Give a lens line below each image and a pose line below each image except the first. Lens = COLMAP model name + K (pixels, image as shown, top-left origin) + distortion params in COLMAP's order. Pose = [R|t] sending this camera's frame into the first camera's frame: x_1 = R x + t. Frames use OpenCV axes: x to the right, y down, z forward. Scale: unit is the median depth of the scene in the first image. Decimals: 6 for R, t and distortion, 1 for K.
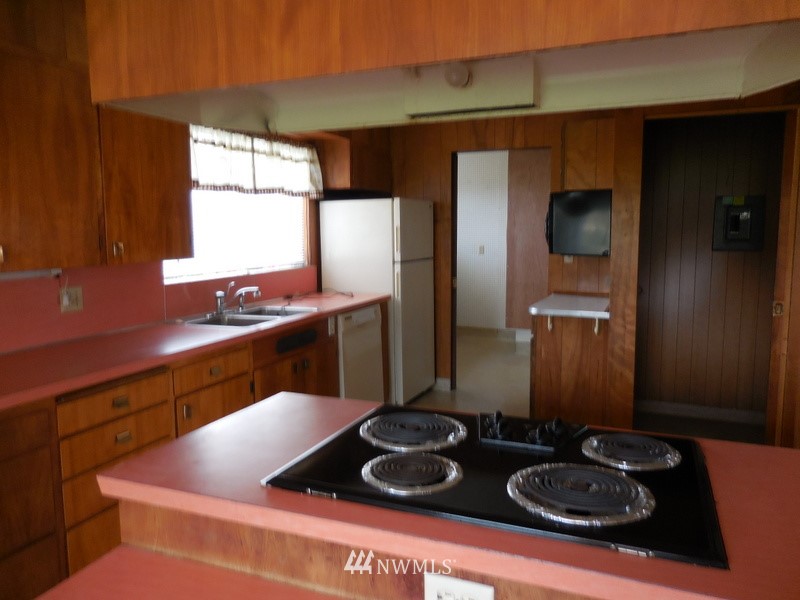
lens RADIAL K [[606.9, 0, 403.0], [0, 606.9, 298.3], [0, 0, 1]] dist [-0.011606, 0.003152]
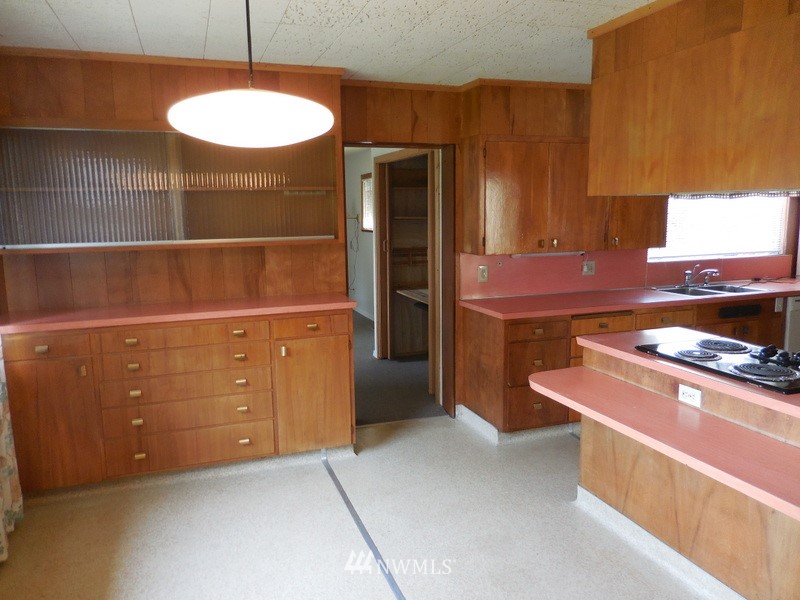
lens RADIAL K [[606.9, 0, 398.9], [0, 606.9, 304.7], [0, 0, 1]] dist [-0.011606, 0.003152]
pose [[0.661510, 0.118217, -0.740560, 0.402578], [-0.077271, 0.992986, 0.089489, -0.007558], [0.745945, -0.001974, 0.666005, -0.582215]]
